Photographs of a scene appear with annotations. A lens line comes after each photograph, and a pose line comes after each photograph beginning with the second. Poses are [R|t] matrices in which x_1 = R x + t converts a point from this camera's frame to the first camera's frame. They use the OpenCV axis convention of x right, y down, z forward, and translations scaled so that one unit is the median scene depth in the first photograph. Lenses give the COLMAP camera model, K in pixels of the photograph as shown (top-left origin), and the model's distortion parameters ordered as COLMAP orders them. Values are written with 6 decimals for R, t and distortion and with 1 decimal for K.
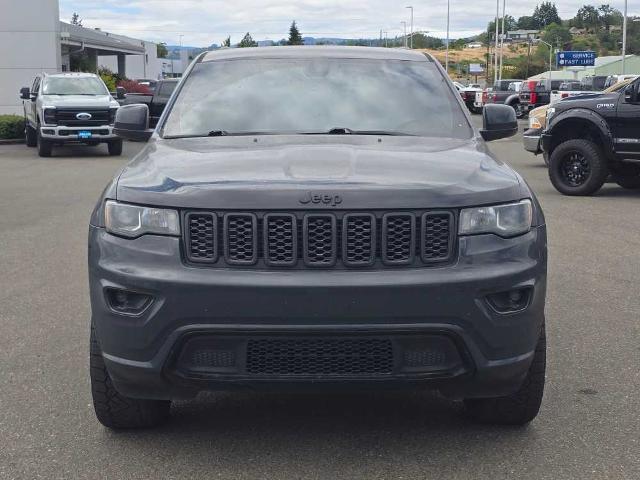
lens RADIAL K [[1168.1, 0, 314.8], [0, 1168.1, 241.2], [0, 0, 1]] dist [0.048633, 0.000000]
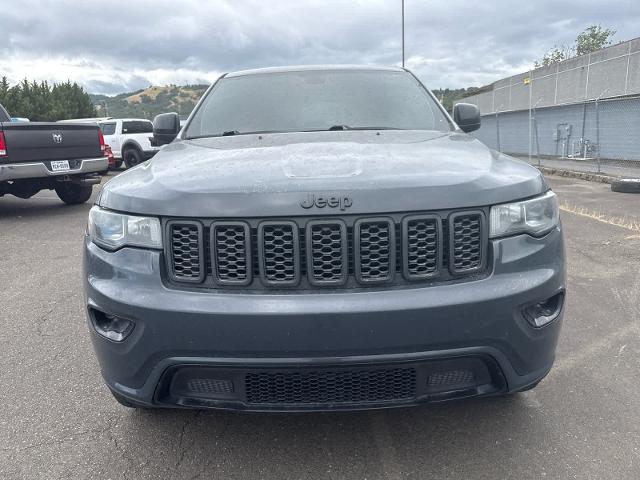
lens RADIAL K [[493.7, 0, 315.1], [0, 493.7, 241.7], [0, 0, 1]] dist [0.035411, -0.021907]
pose [[0.999496, -0.031156, -0.006034, -0.001713], [0.031615, 0.994093, 0.103828, -0.044034], [0.002763, -0.103966, 0.994577, 0.643500]]
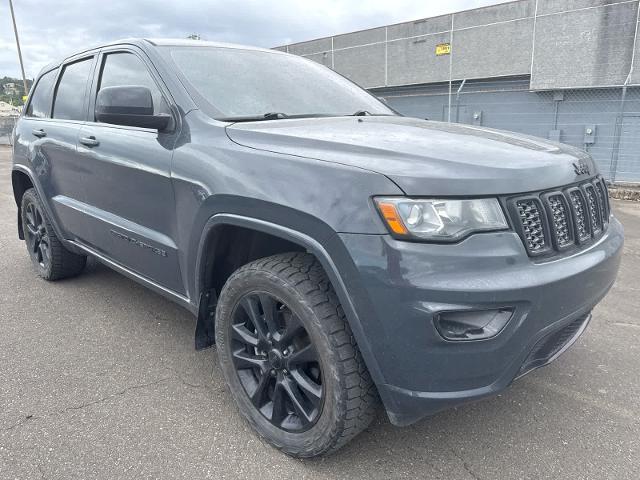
lens RADIAL K [[493.7, 0, 323.4], [0, 493.7, 240.7], [0, 0, 1]] dist [0.035411, -0.021907]
pose [[0.680401, -0.184284, 0.709291, -0.456290], [0.099475, 0.982133, 0.159750, -0.065366], [-0.726057, -0.038137, 0.686576, 0.857041]]
